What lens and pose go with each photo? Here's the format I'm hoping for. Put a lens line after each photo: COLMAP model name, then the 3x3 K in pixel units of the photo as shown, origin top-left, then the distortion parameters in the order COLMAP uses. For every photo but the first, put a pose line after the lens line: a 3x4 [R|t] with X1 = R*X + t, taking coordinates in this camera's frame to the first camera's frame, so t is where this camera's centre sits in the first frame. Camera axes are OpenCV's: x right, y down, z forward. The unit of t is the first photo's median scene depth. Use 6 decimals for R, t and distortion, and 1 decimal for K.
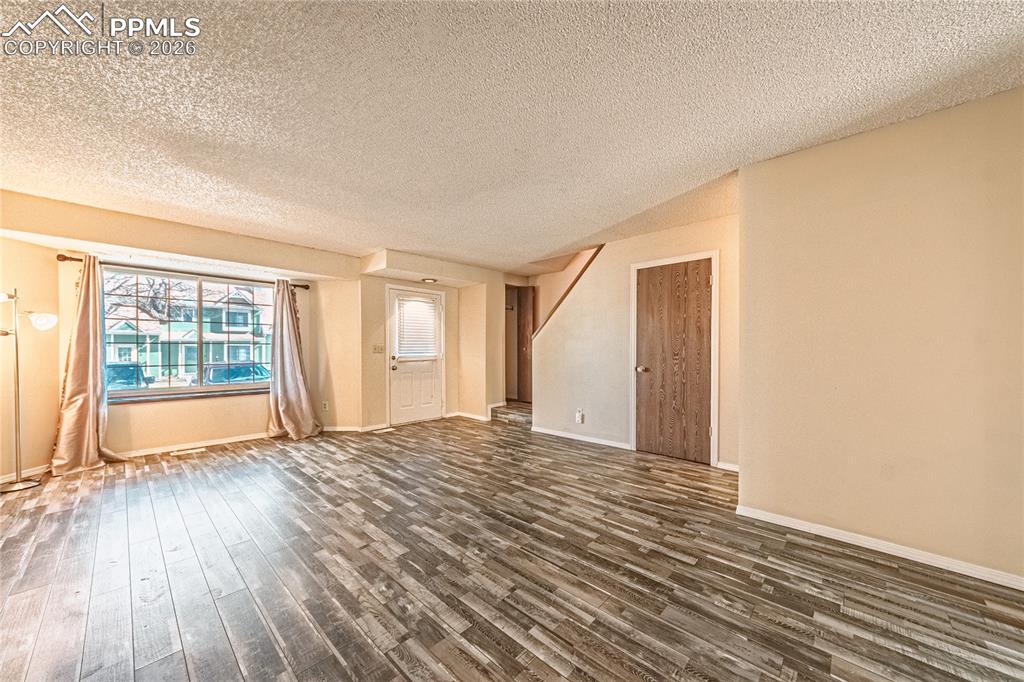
lens RADIAL K [[368.7, 0, 518.4], [0, 368.7, 350.5], [0, 0, 1]] dist [-0.000545, -0.000201]
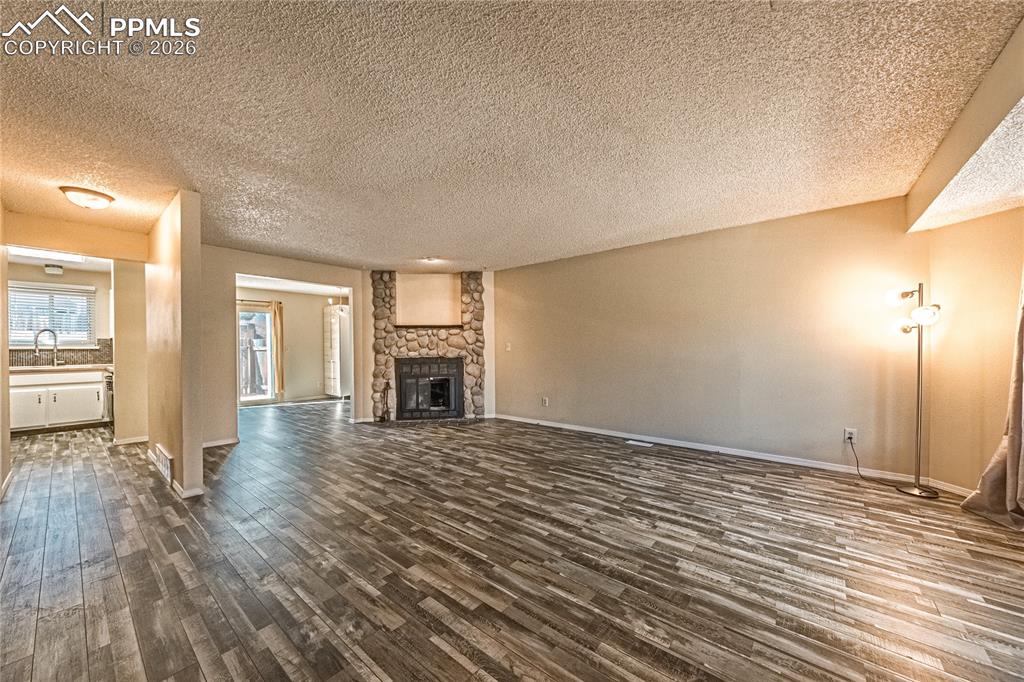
lens RADIAL K [[368.7, 0, 518.4], [0, 368.7, 350.5], [0, 0, 1]] dist [-0.000545, -0.000201]
pose [[-0.997938, 0.003964, -0.064066, -0.229245], [0.003291, 0.999938, 0.010610, -0.008096], [0.064105, 0.010377, -0.997889, 1.607705]]
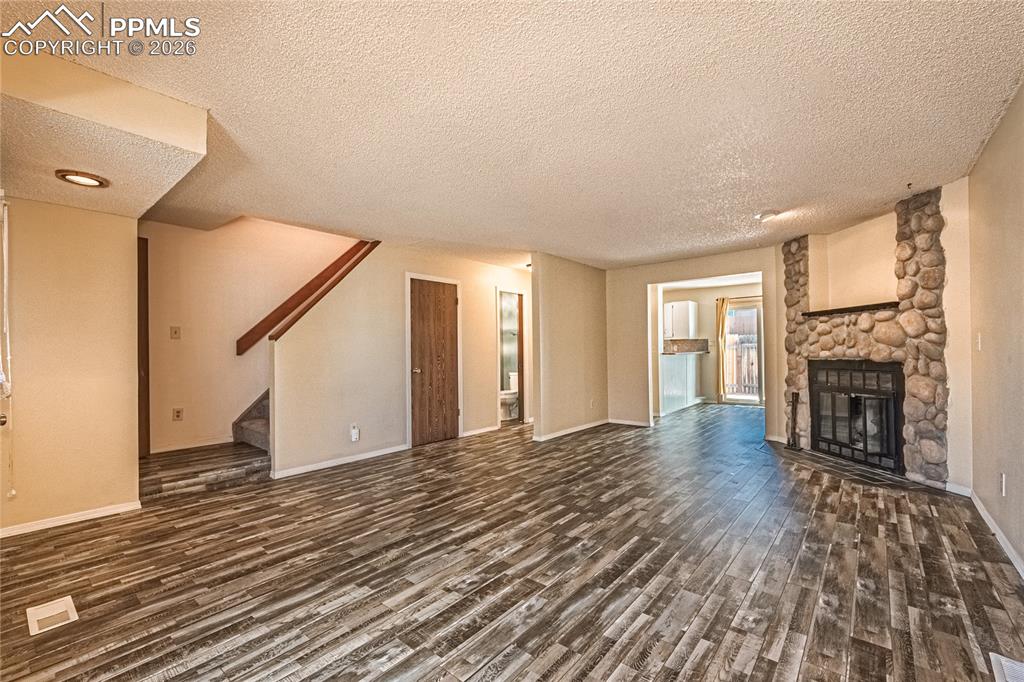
lens RADIAL K [[434.7, 0, 512.0], [0, 434.7, 341.0], [0, 0, 1]] dist [0.006558, 0.000066]
pose [[-0.044038, 0.020366, 0.998822, -1.118057], [0.018495, 0.999637, -0.019567, -0.007503], [-0.998859, 0.017612, -0.044399, 0.896873]]
